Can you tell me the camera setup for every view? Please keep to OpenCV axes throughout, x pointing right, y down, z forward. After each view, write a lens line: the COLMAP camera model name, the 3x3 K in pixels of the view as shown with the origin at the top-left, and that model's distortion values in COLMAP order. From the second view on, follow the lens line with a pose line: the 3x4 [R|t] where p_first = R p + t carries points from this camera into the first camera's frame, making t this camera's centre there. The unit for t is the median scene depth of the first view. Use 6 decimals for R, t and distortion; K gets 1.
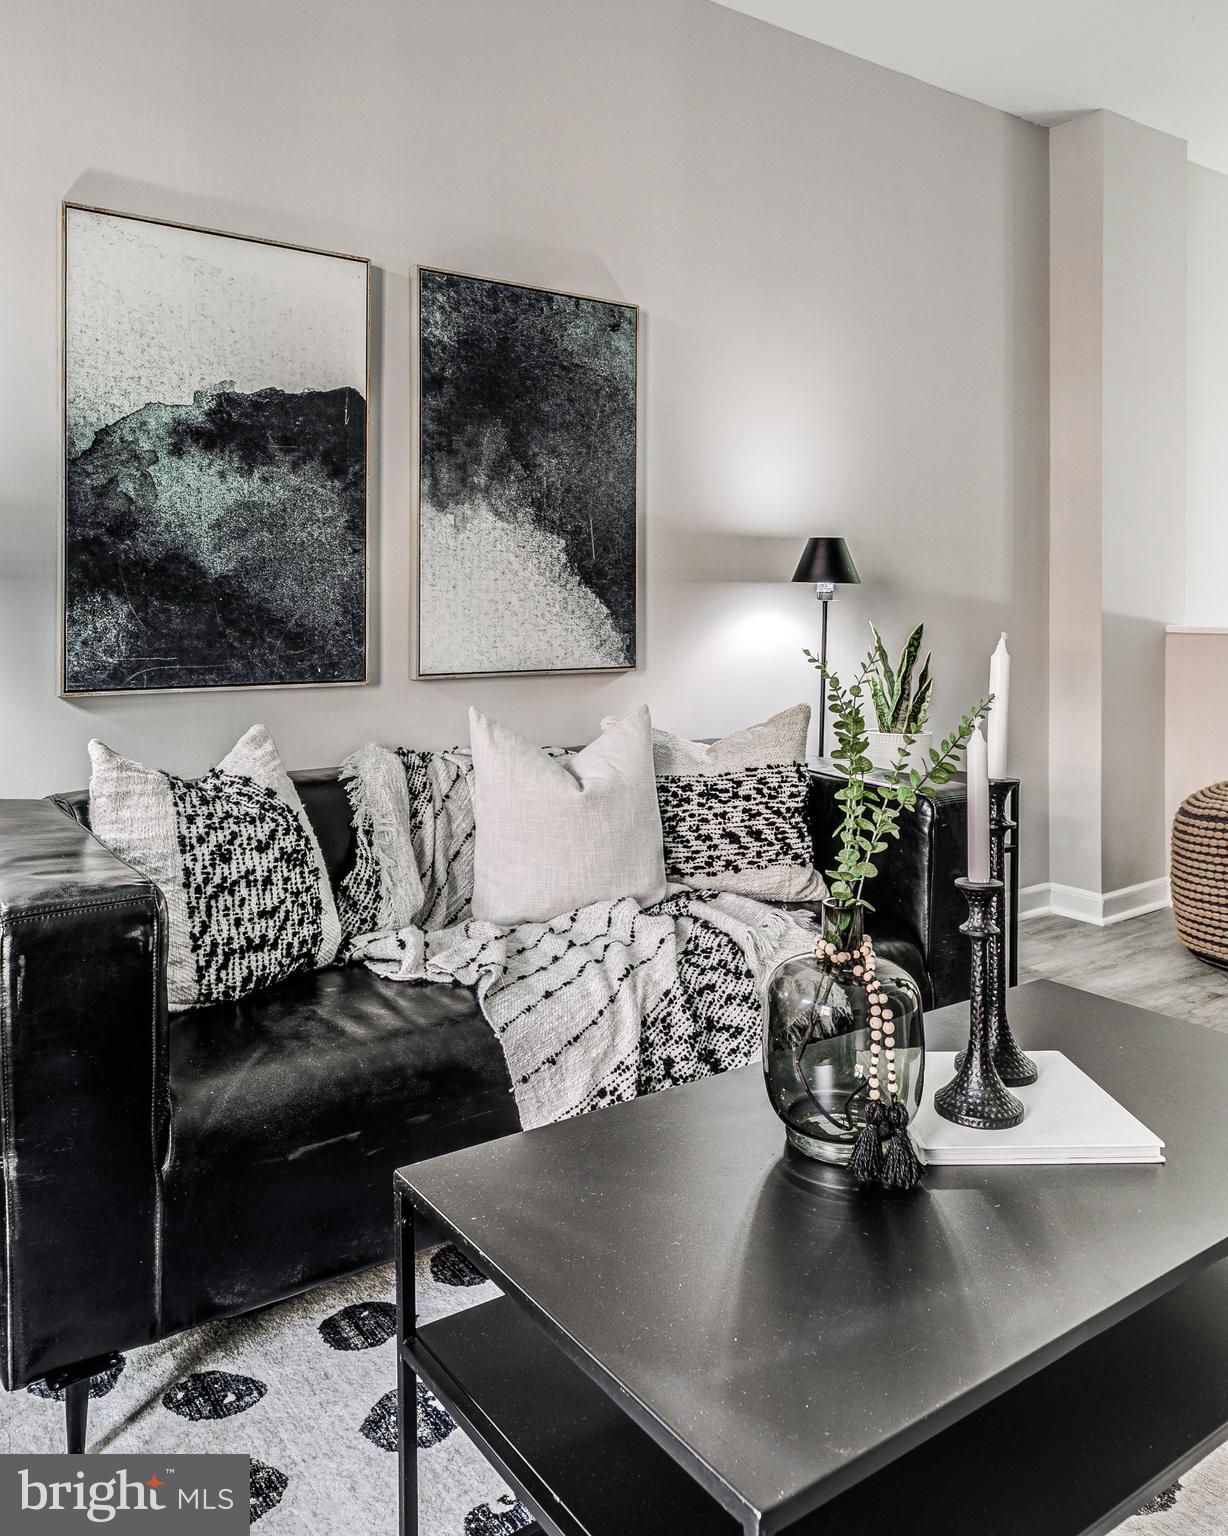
lens RADIAL K [[1117.4, 0, 520.0], [0, 1117.4, 761.3], [0, 0, 1]] dist [0.000275, -0.002591]
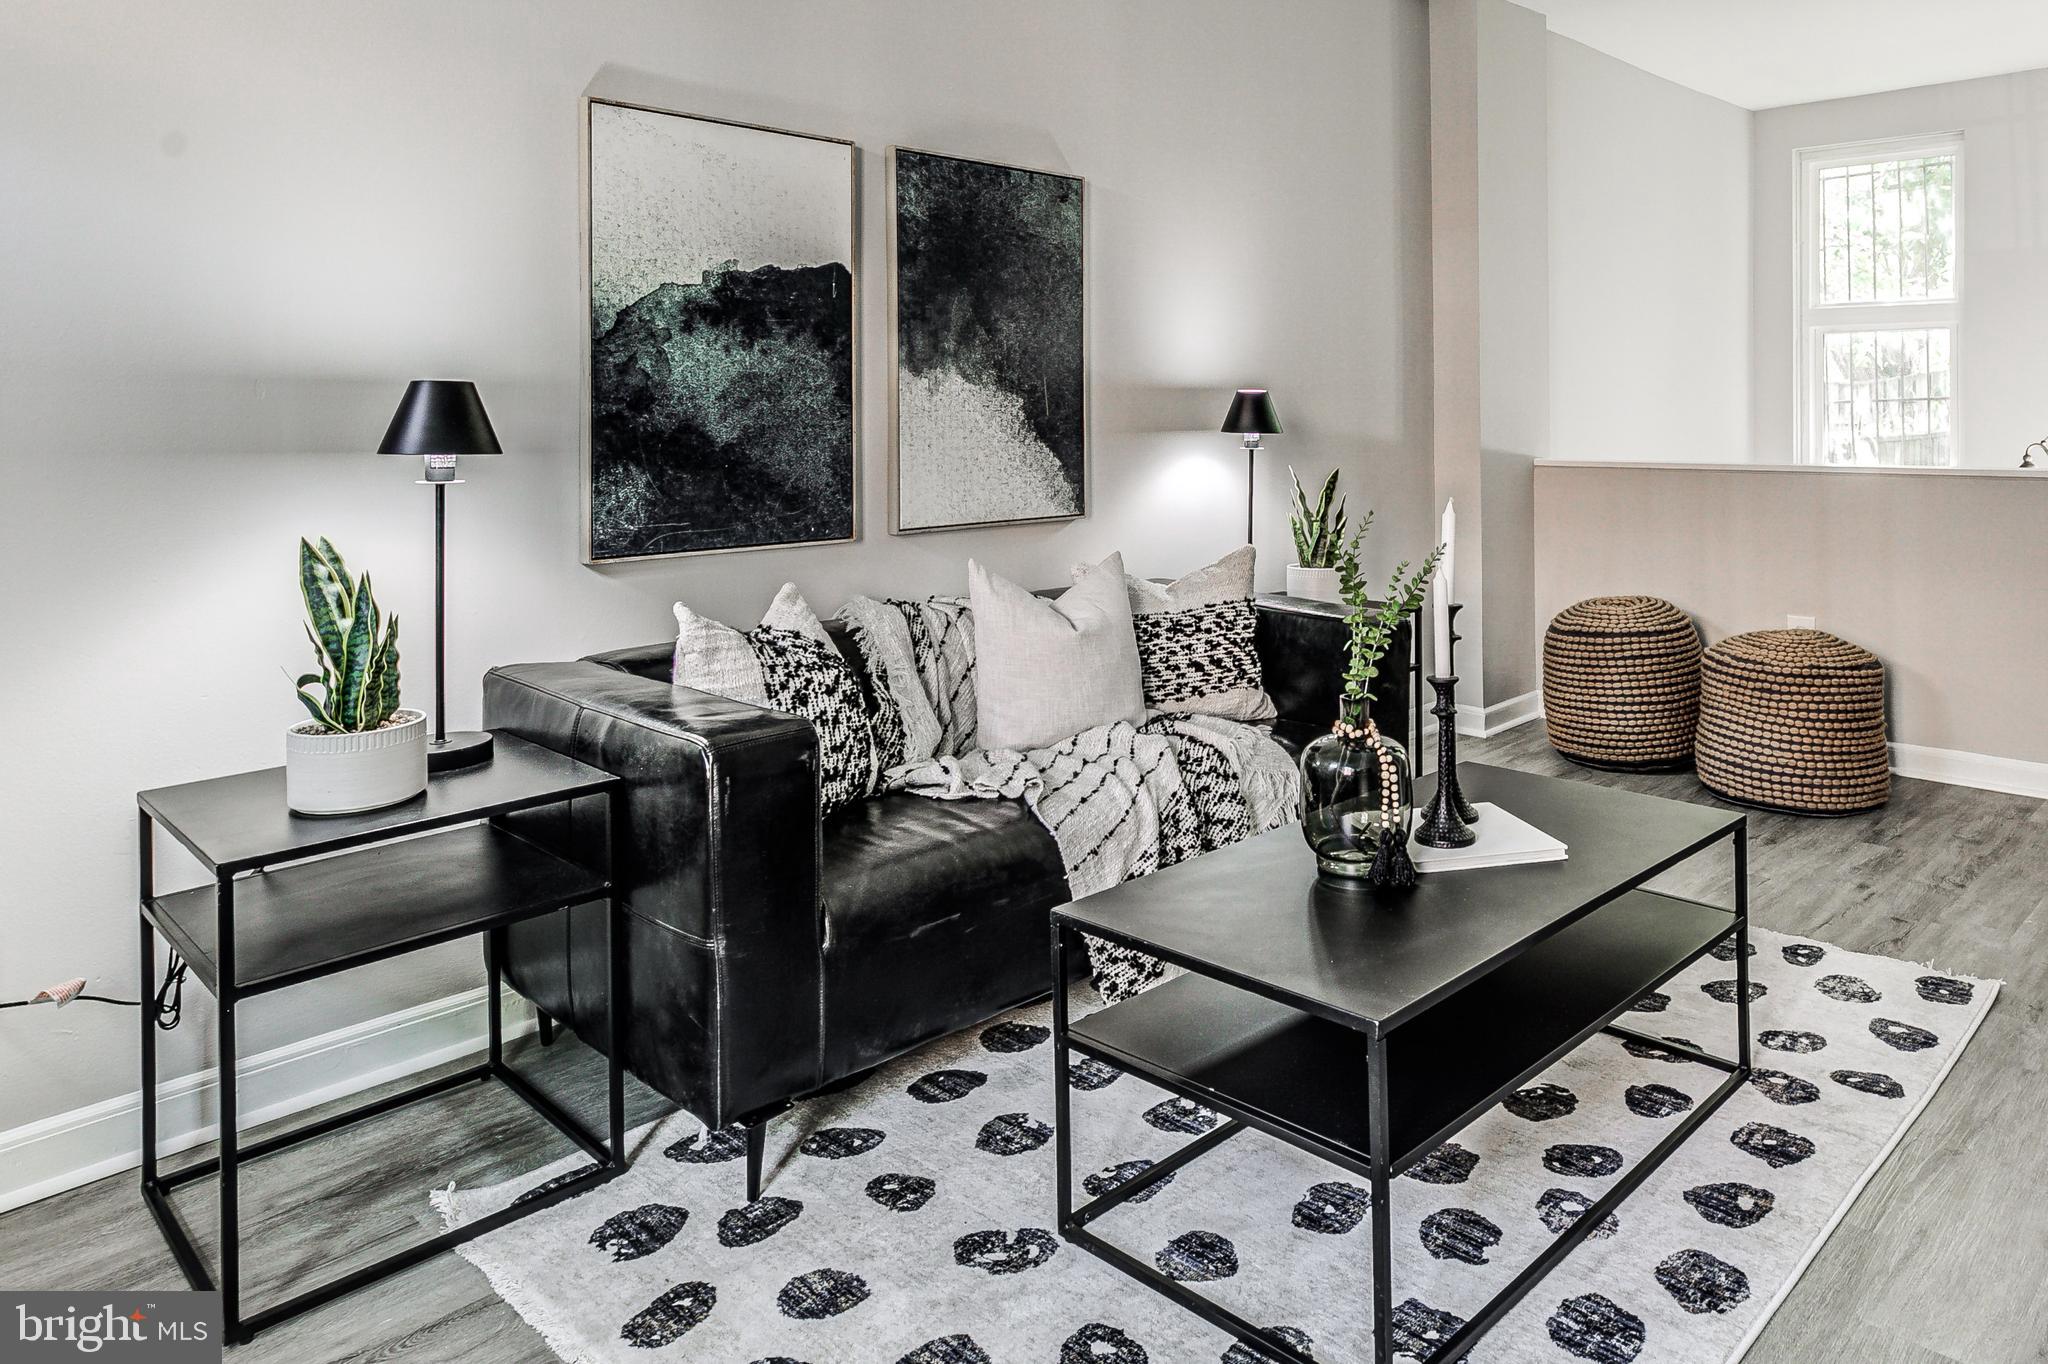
lens RADIAL K [[1358.3, 0, 1024.0], [0, 1358.3, 682.0], [0, 0, 1]] dist [0.001722, 0.004719]
pose [[0.982792, -0.051226, 0.177468, -0.233879], [0.041316, 0.997397, 0.059096, -0.005176], [-0.180033, -0.050747, 0.982351, -0.333633]]
